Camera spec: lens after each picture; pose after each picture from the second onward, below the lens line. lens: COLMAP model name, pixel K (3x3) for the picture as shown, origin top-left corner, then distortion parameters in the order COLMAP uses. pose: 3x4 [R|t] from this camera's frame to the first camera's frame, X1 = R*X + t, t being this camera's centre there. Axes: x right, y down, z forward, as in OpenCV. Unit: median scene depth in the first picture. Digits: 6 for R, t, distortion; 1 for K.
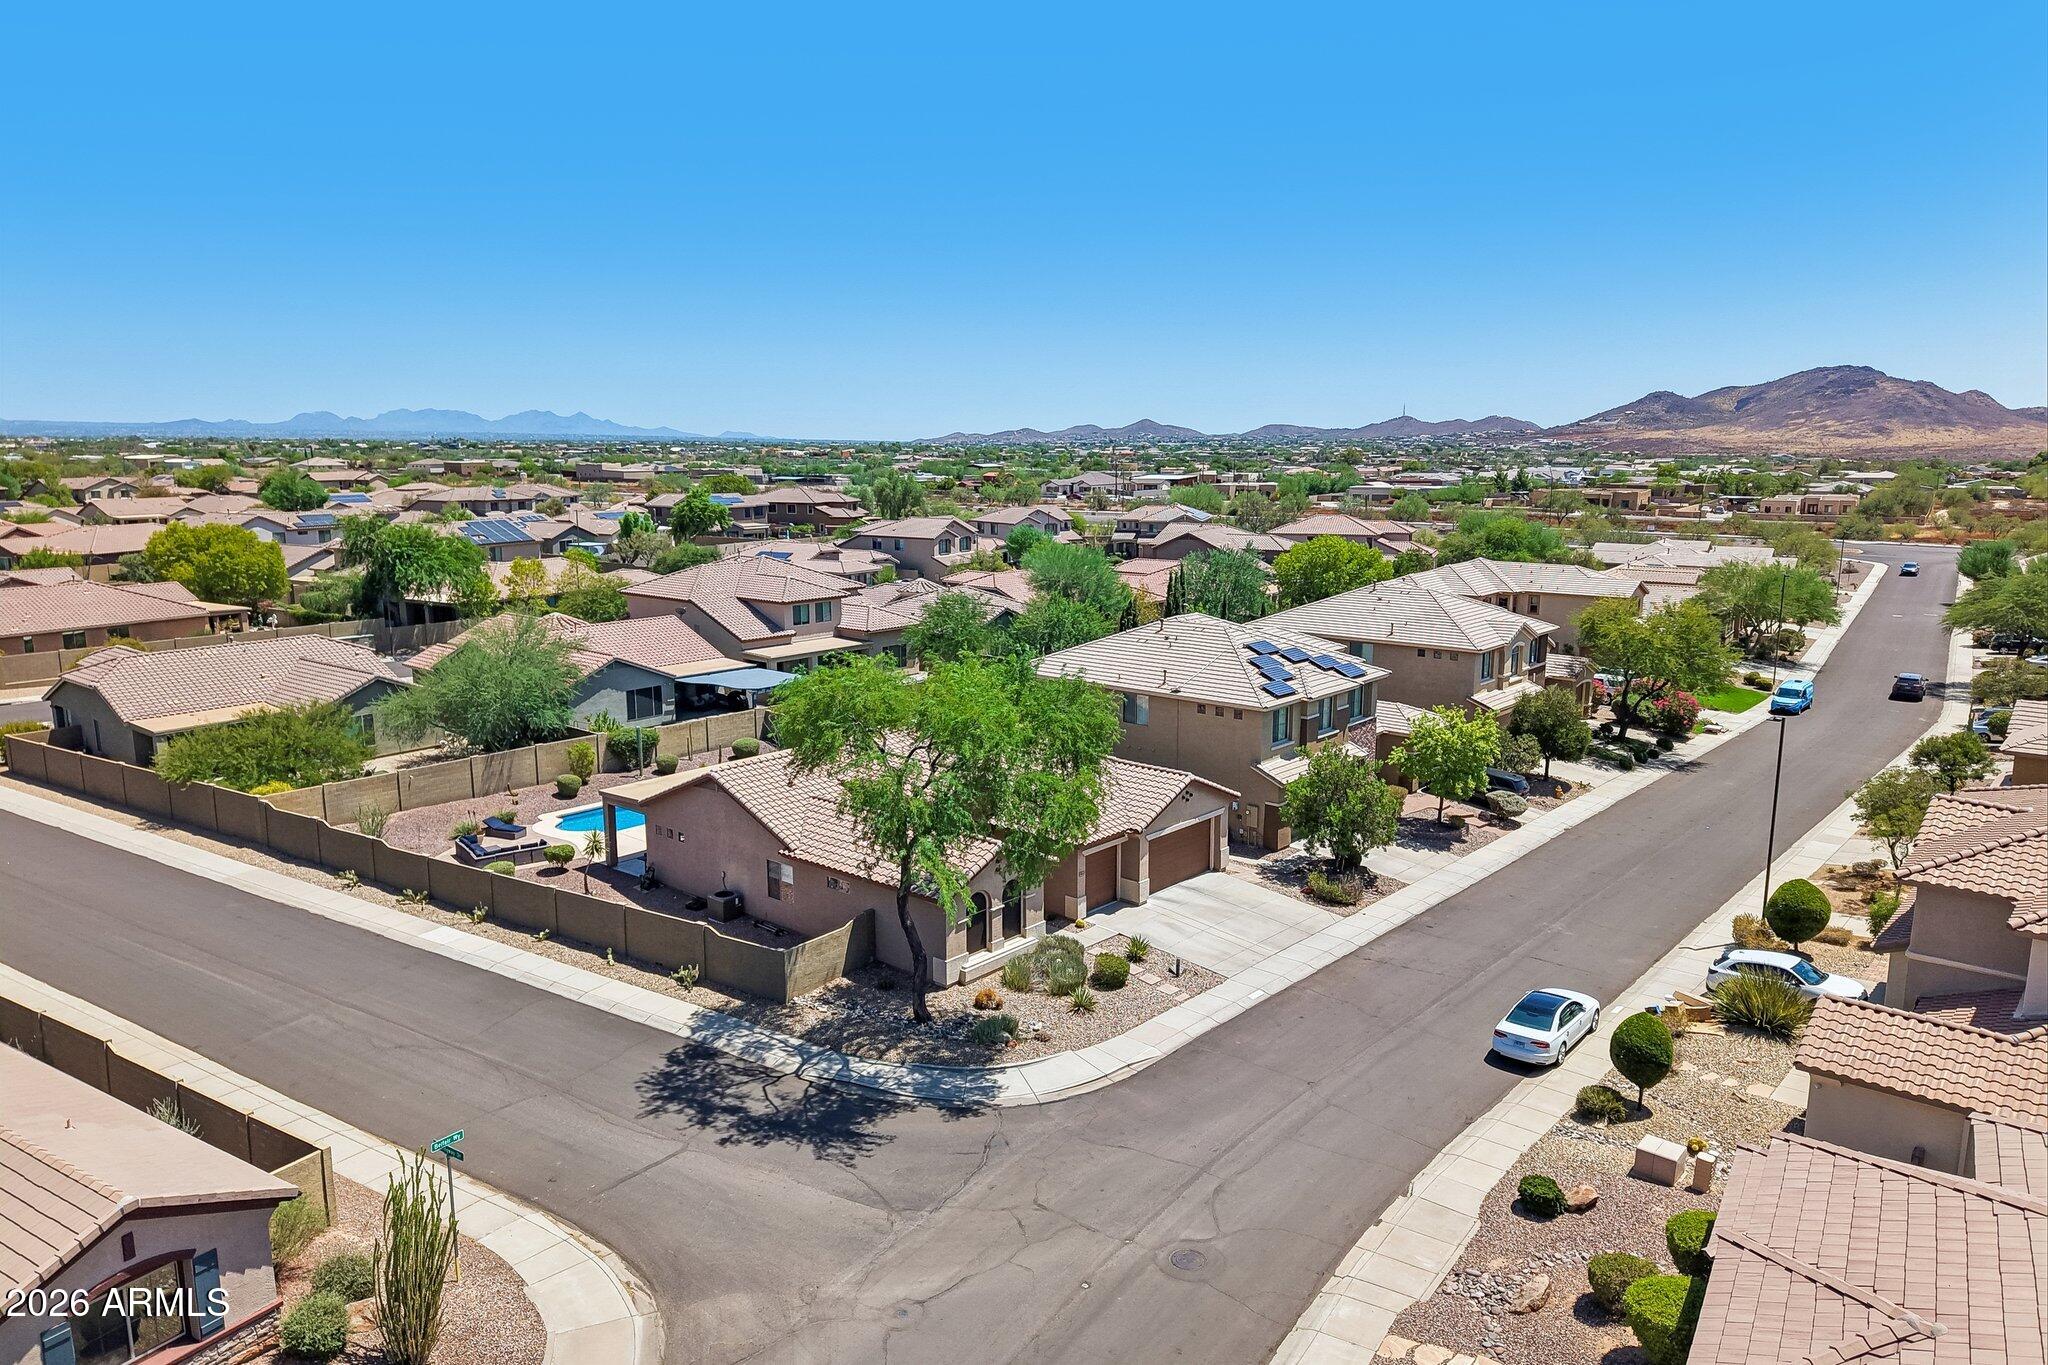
lens RADIAL K [[1366.6, 0, 1024.0], [0, 1366.6, 682.5], [0, 0, 1]] dist [0.008469, -0.004779]
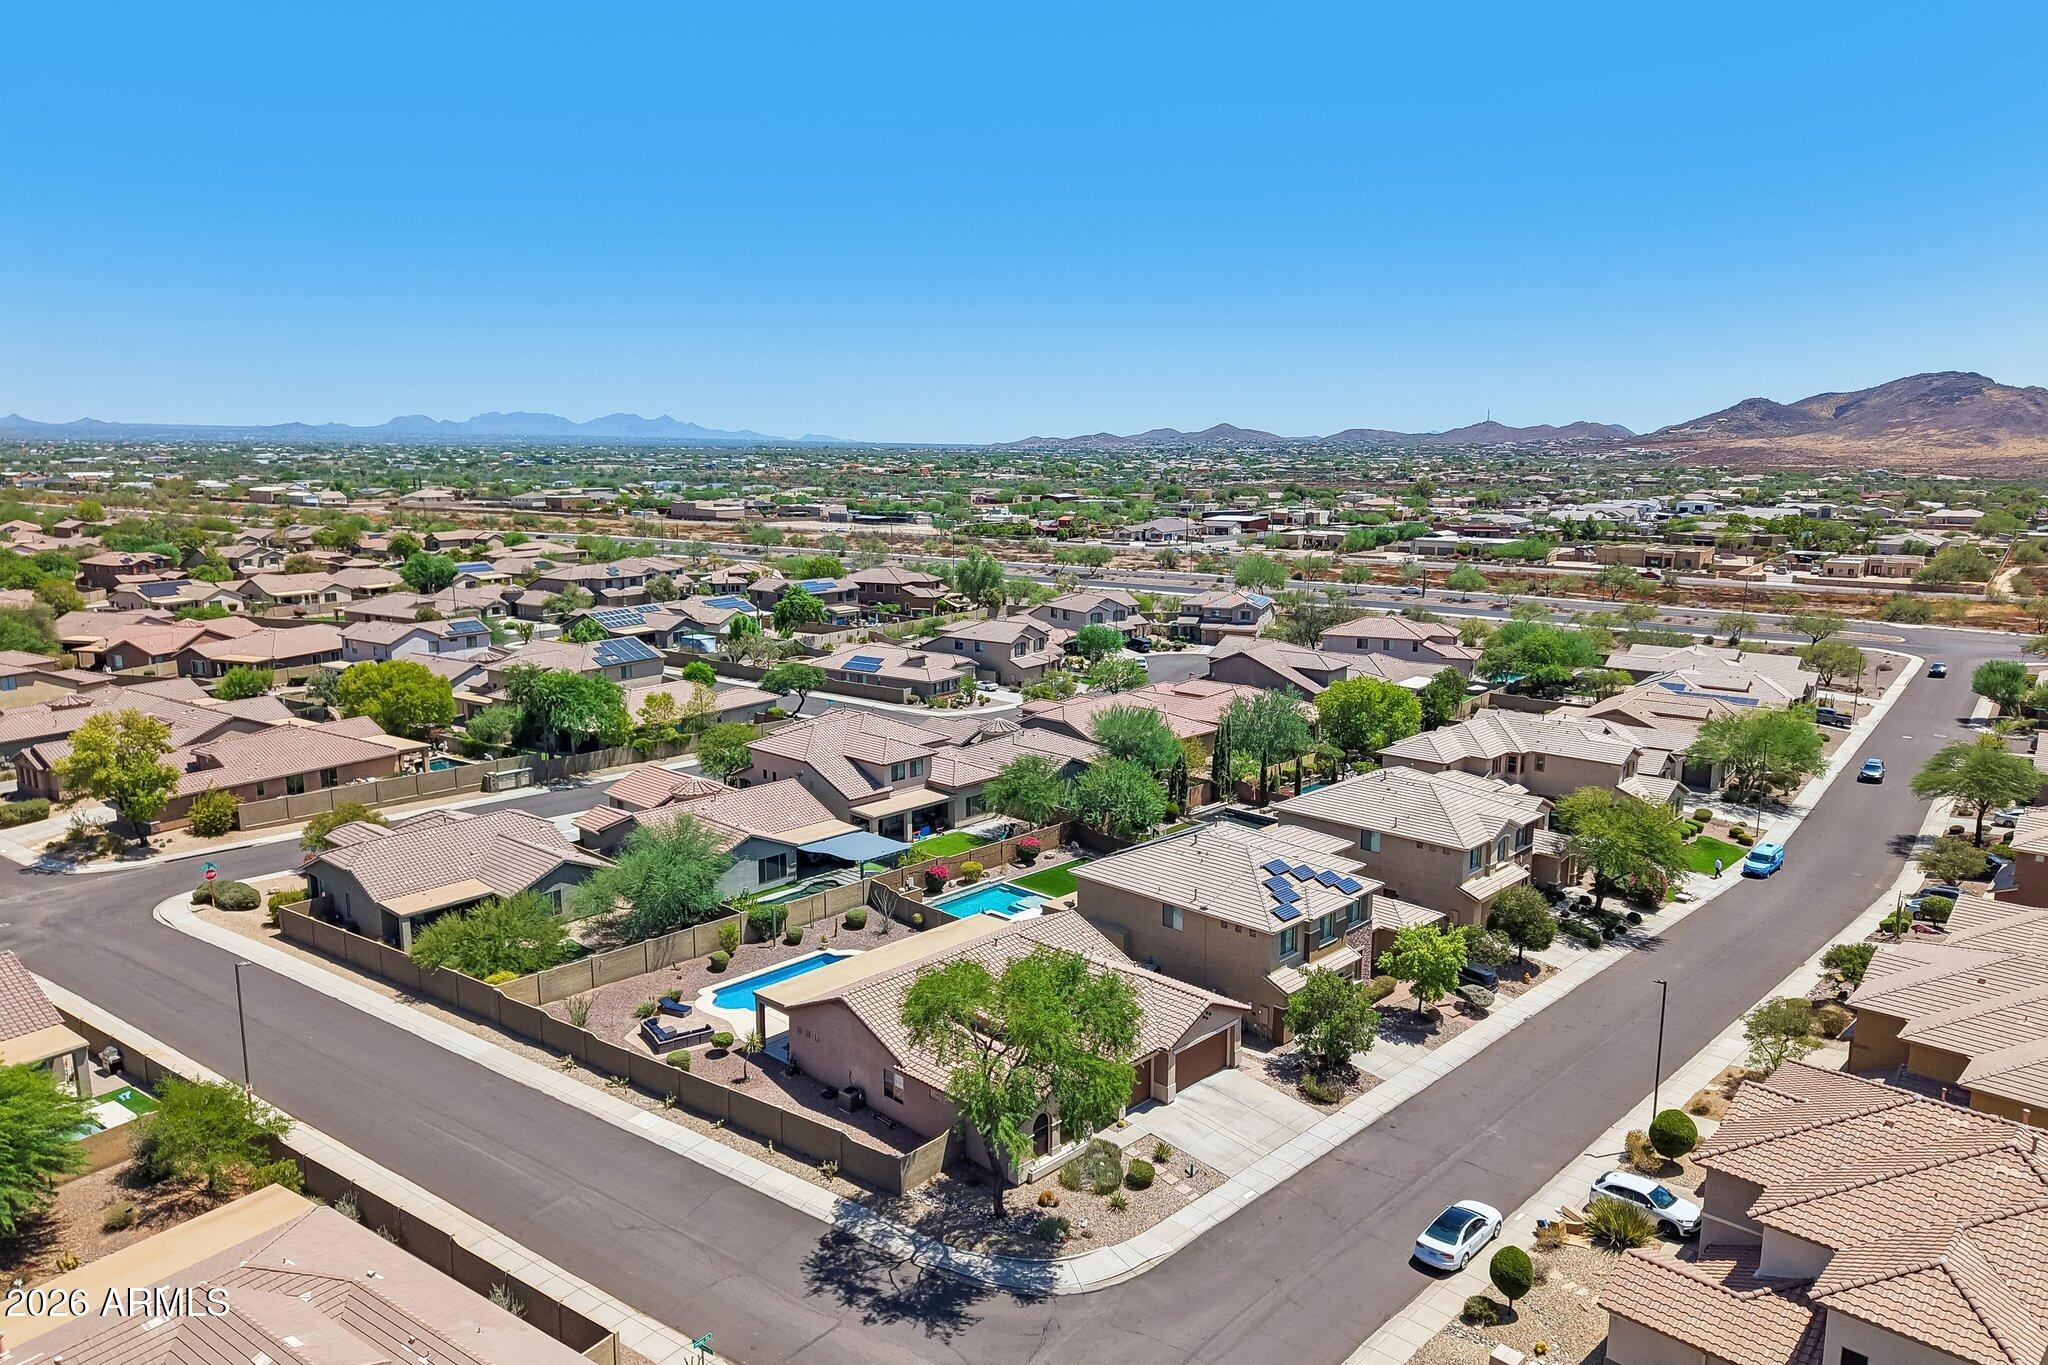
lens RADIAL K [[1366.6, 0, 1024.0], [0, 1366.6, 682.5], [0, 0, 1]] dist [0.008469, -0.004779]
pose [[0.998435, 0.009185, -0.055173, 0.015278], [-0.009307, 0.999955, -0.001965, -0.215450], [0.055153, 0.002475, 0.998475, -0.283414]]
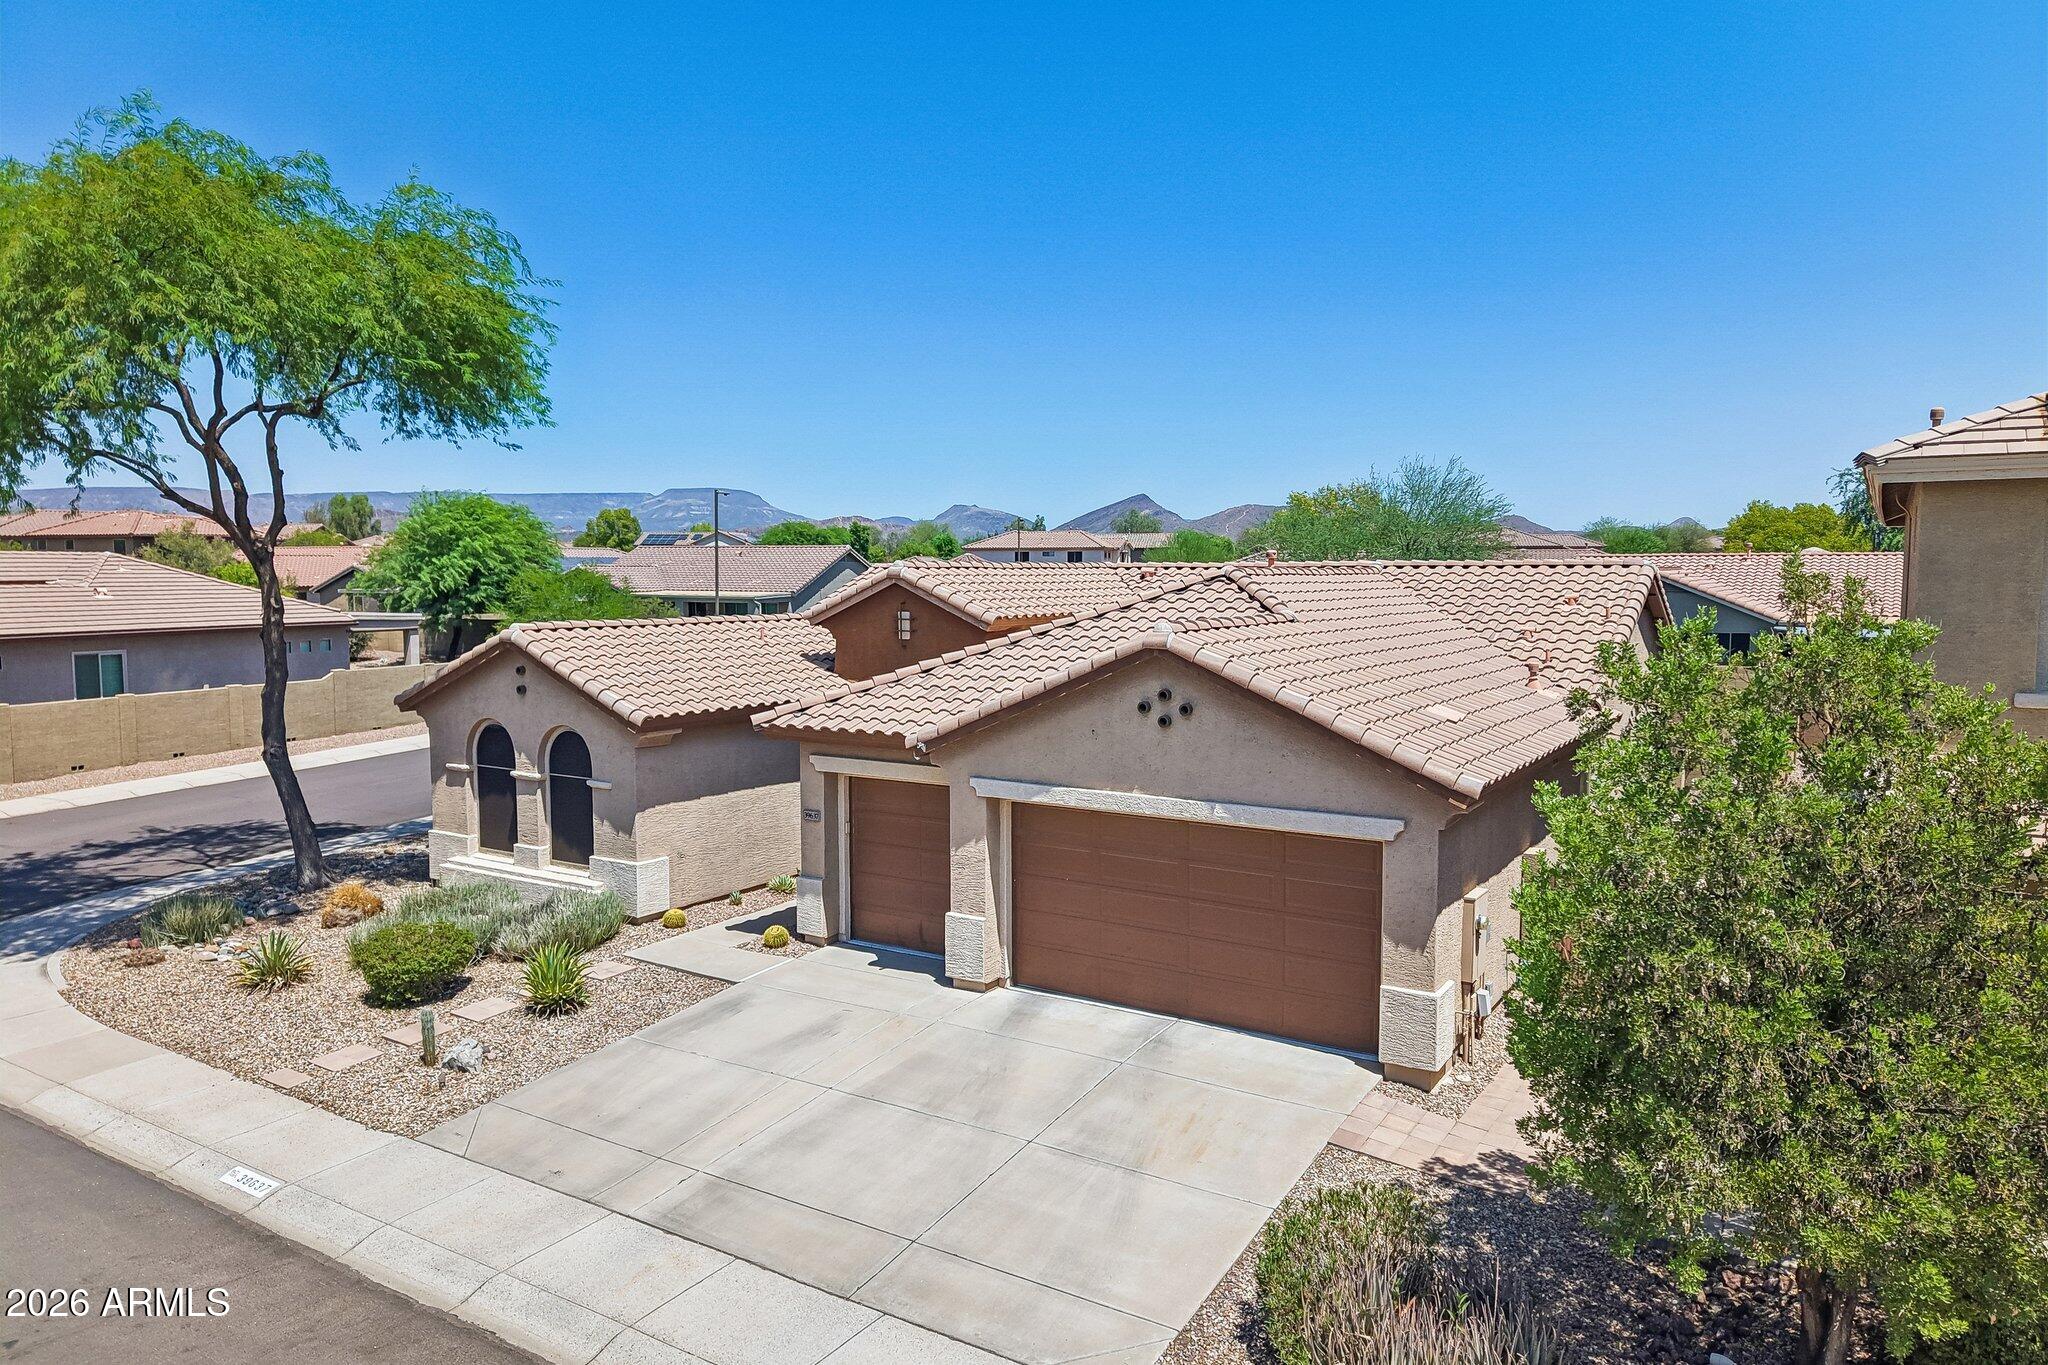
lens RADIAL K [[1366.8, 0, 1016.1], [0, 1366.8, 721.9], [0, 0, 1]] dist [0.010654, -0.000173]
pose [[0.157584, 0.108004, -0.981581, 0.375209], [-0.176257, 0.981116, 0.079657, 0.066268], [0.971648, 0.160458, 0.173645, 0.874521]]
